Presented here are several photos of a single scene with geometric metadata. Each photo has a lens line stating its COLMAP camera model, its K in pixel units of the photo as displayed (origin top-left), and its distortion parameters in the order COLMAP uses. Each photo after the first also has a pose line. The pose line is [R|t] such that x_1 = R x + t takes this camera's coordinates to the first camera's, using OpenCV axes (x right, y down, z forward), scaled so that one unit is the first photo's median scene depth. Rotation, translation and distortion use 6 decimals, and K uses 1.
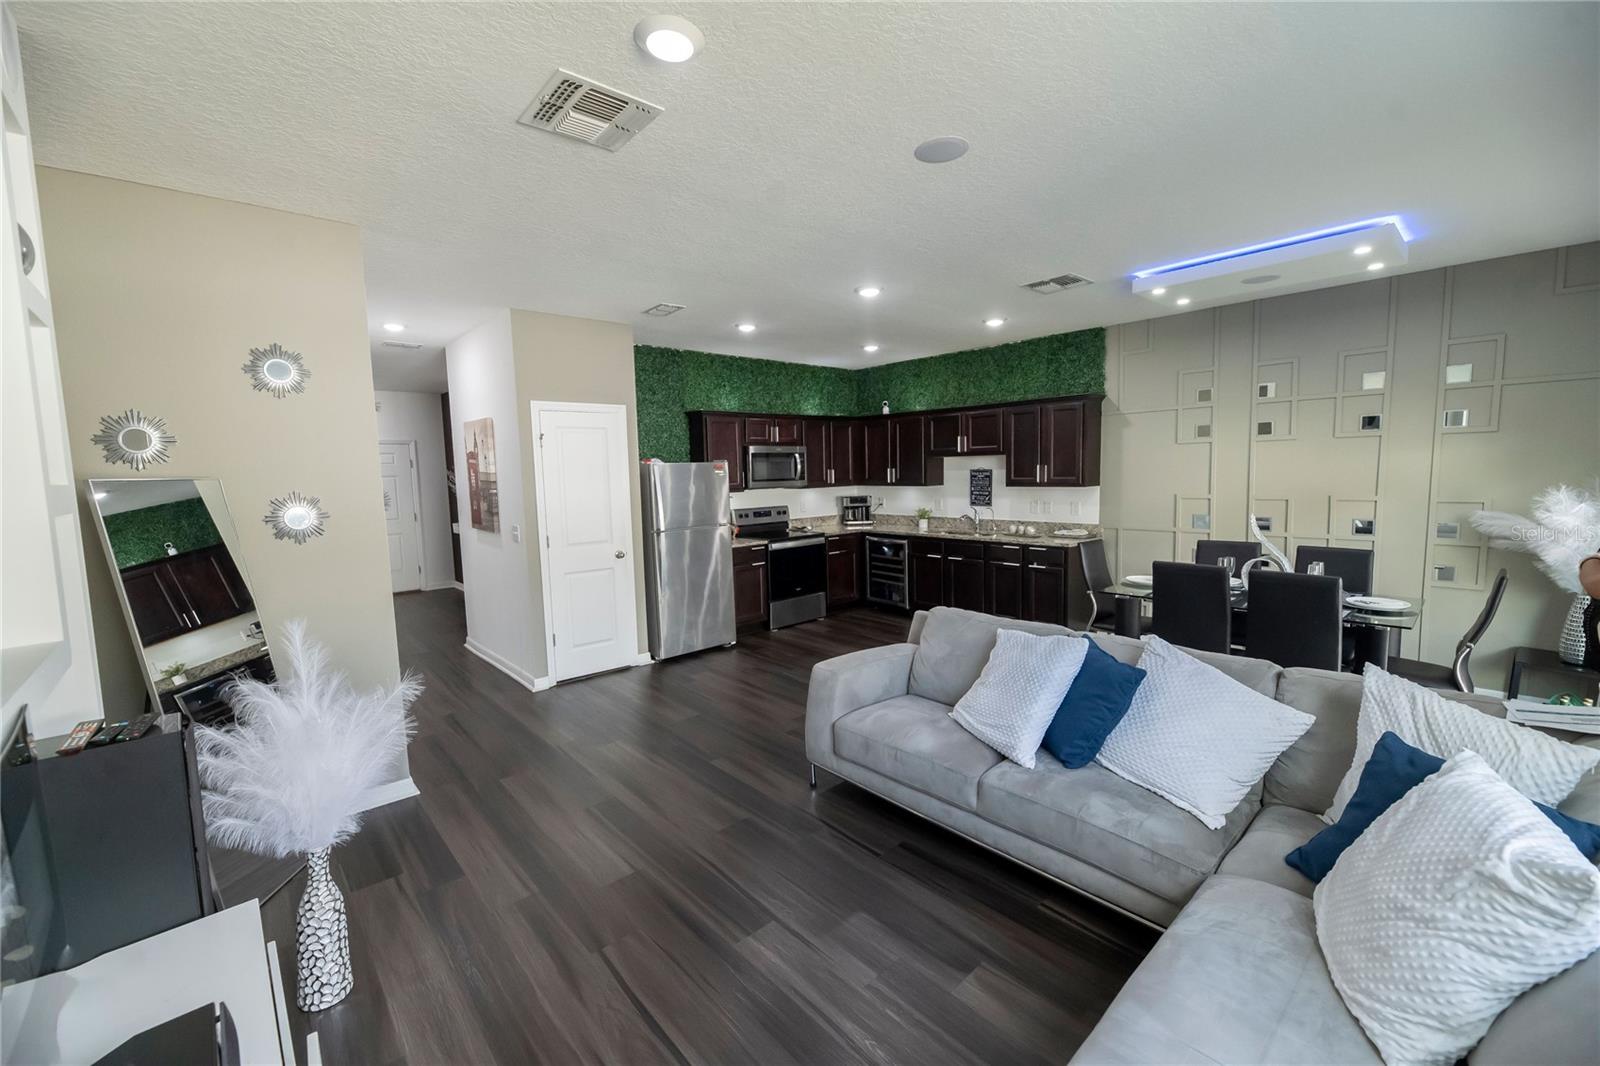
lens RADIAL K [[645.1, 0, 793.5], [0, 645.1, 531.3], [0, 0, 1]] dist [-0.000963, -0.000464]
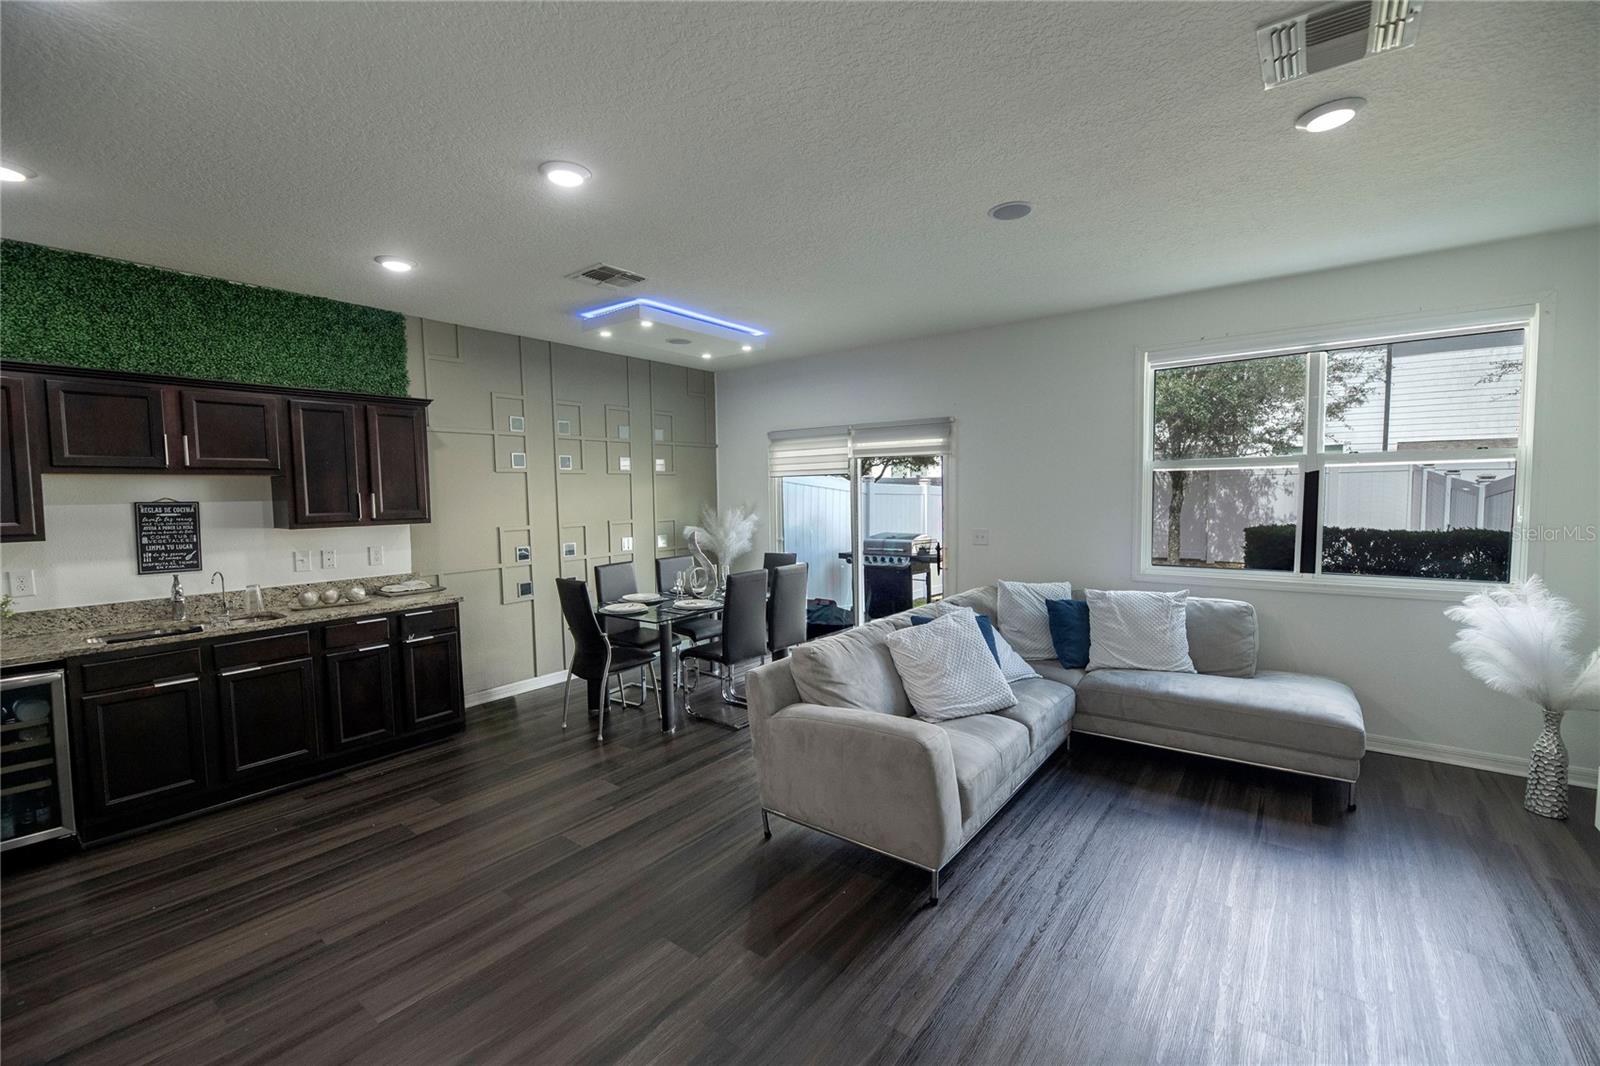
lens RADIAL K [[669.3, 0, 802.1], [0, 669.3, 534.0], [0, 0, 1]] dist [-0.001413, -0.000464]
pose [[-0.198371, -0.035378, 0.979488, -0.333109], [0.115914, 0.991488, 0.059287, -0.042960], [-0.973249, 0.125298, -0.192582, 0.607970]]
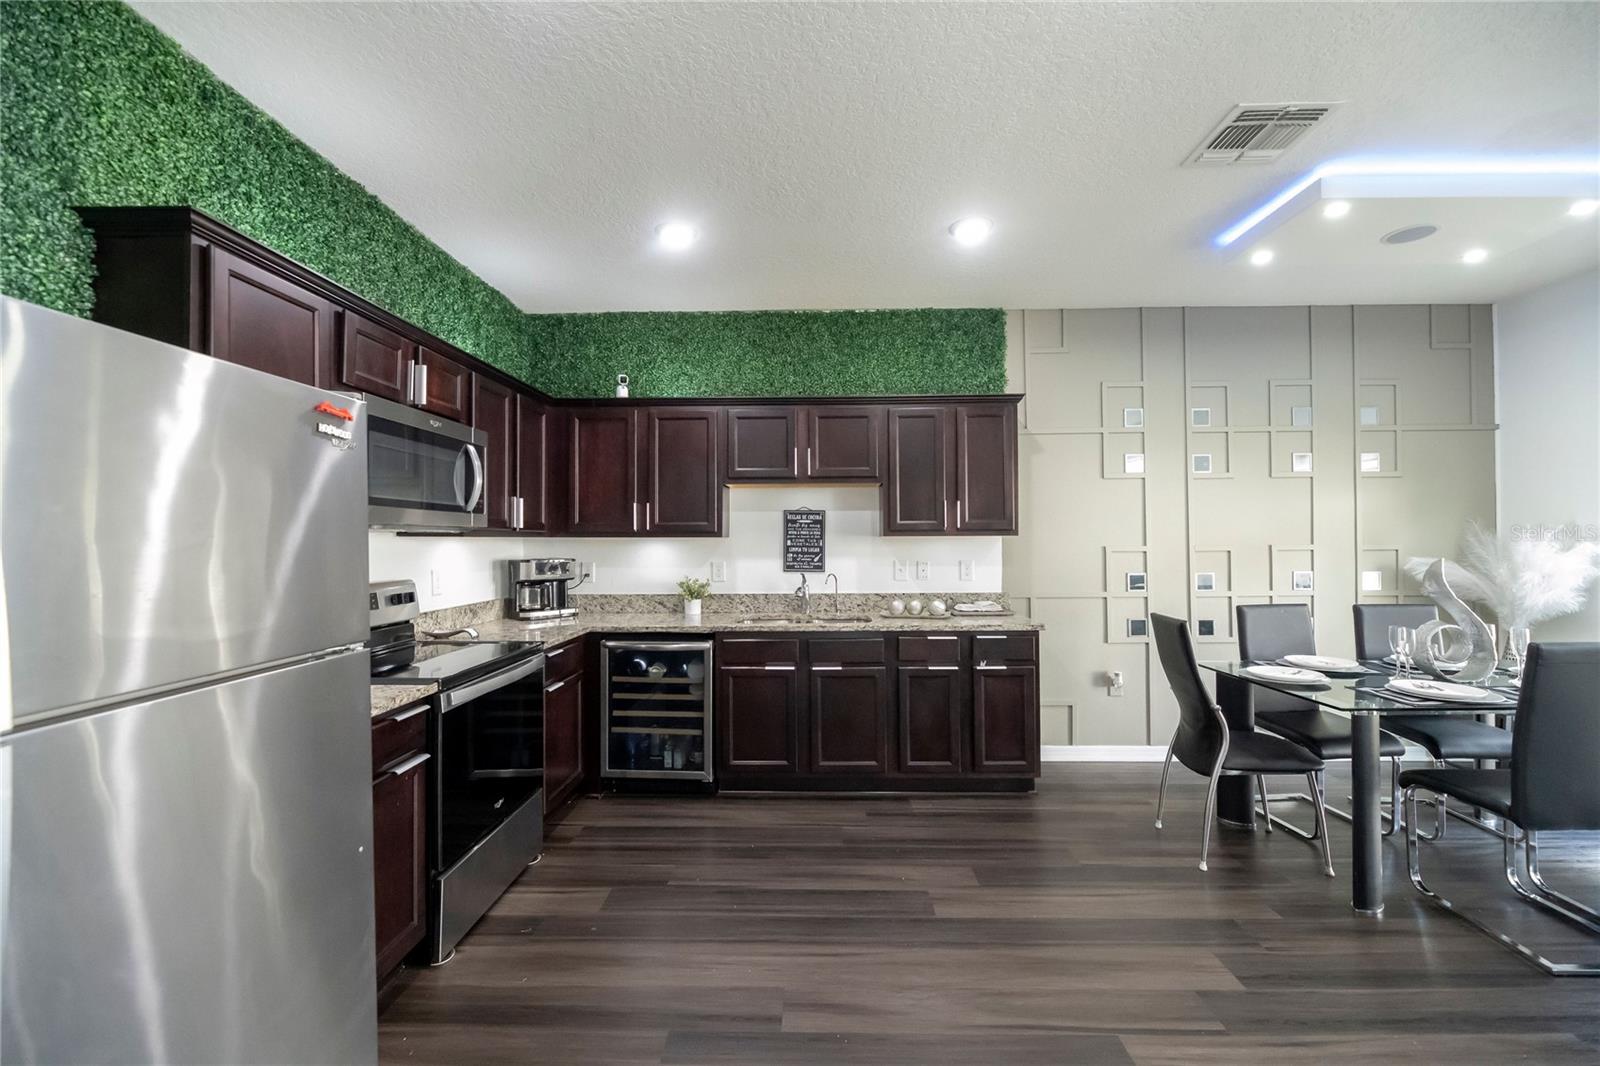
lens RADIAL K [[642.1, 0, 800.2], [0, 642.1, 534.9], [0, 0, 1]] dist [-0.000527, -0.003637]
pose [[0.679786, 0.029771, 0.732806, -0.145130], [0.059778, 0.993602, -0.095819, -0.016513], [-0.730970, 0.108942, 0.673658, 0.602469]]
